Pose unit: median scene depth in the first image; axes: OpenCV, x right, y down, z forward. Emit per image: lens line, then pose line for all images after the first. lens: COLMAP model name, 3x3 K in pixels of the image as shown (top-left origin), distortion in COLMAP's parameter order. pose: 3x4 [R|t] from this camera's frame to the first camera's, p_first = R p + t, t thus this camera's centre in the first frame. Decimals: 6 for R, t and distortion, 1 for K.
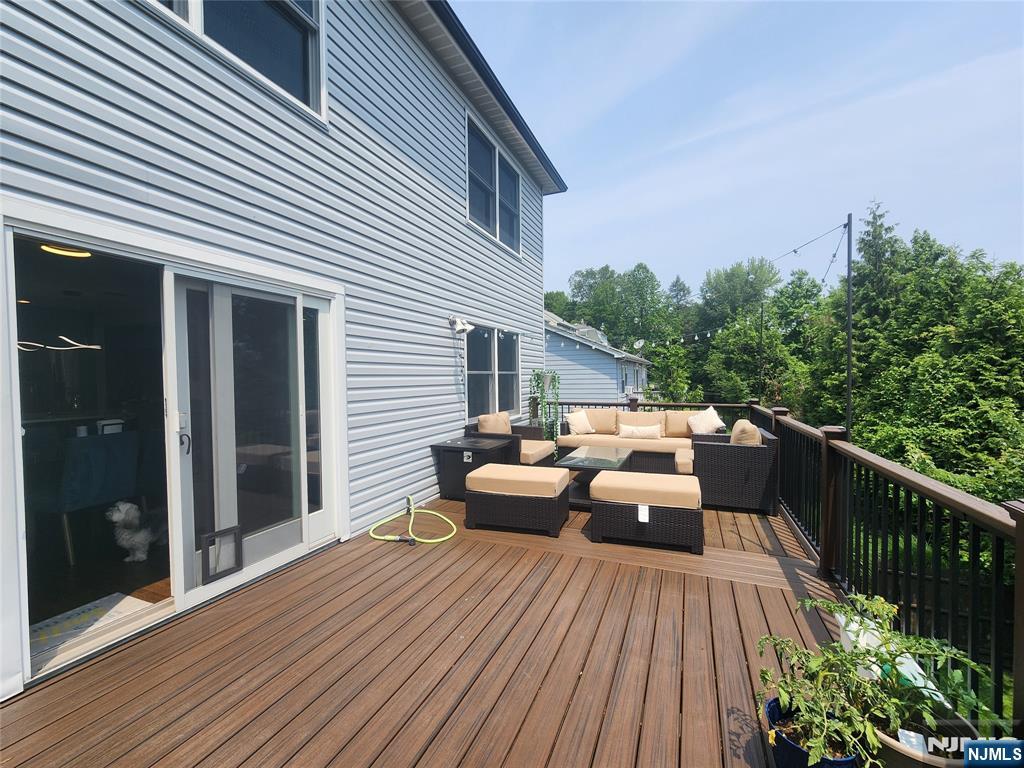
lens RADIAL K [[420.7, 0, 513.3], [0, 420.7, 384.3], [0, 0, 1]] dist [-0.006375, 0.001809]
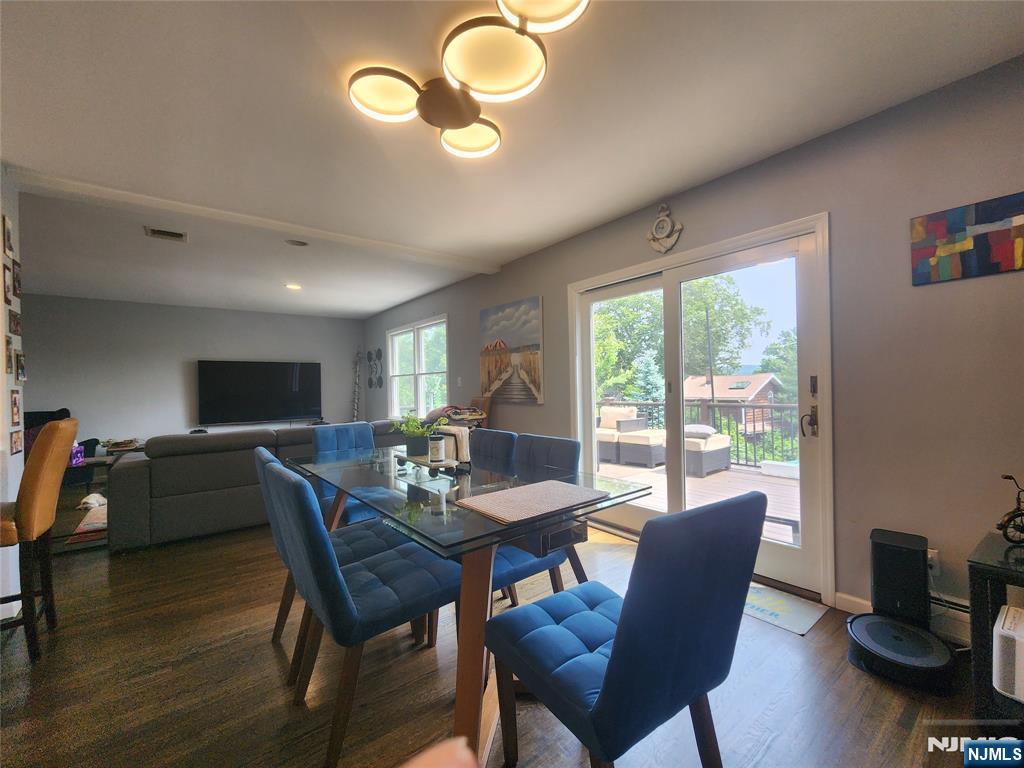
lens RADIAL K [[420.7, 0, 521.0], [0, 420.7, 387.0], [0, 0, 1]] dist [-0.006375, 0.001809]
pose [[0.475831, 0.001331, 0.879536, -0.970330], [0.027725, 0.999479, -0.016512, 0.029965], [-0.879100, 0.032242, 0.475546, 0.535605]]
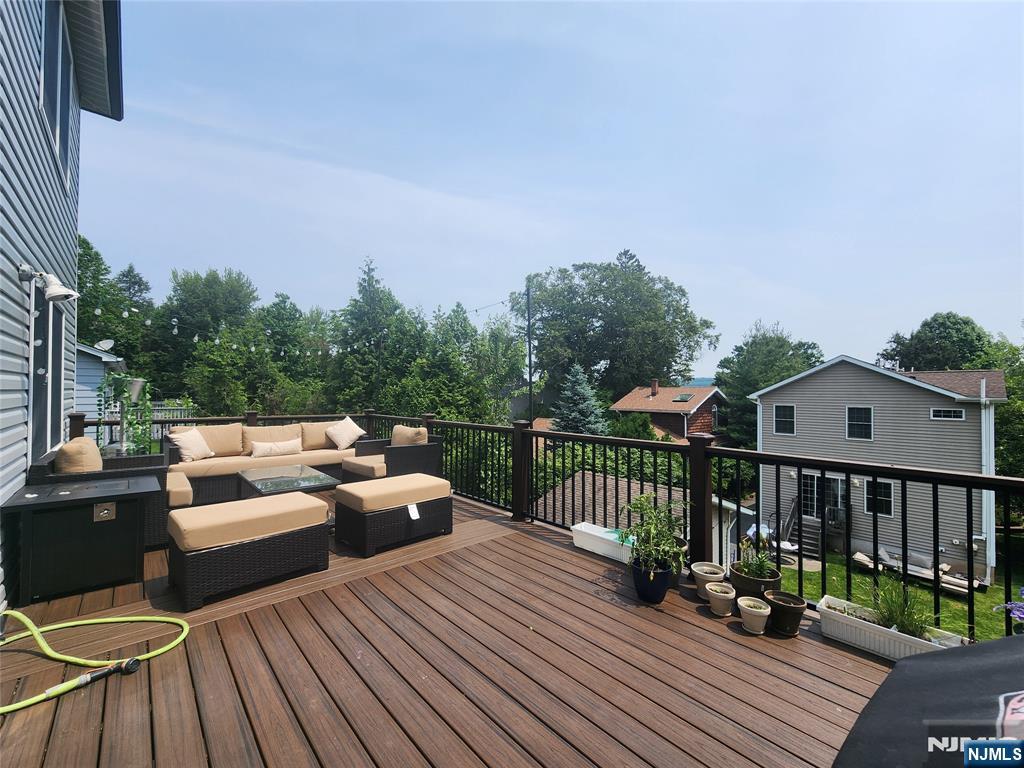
lens RADIAL K [[420.7, 0, 512.0], [0, 420.7, 389.3], [0, 0, 1]] dist [-0.006375, 0.001809]
pose [[0.423026, 0.022599, 0.905836, -0.390445], [0.002256, 0.999660, -0.025993, 0.015897], [-0.906115, 0.013039, 0.422831, 0.217578]]
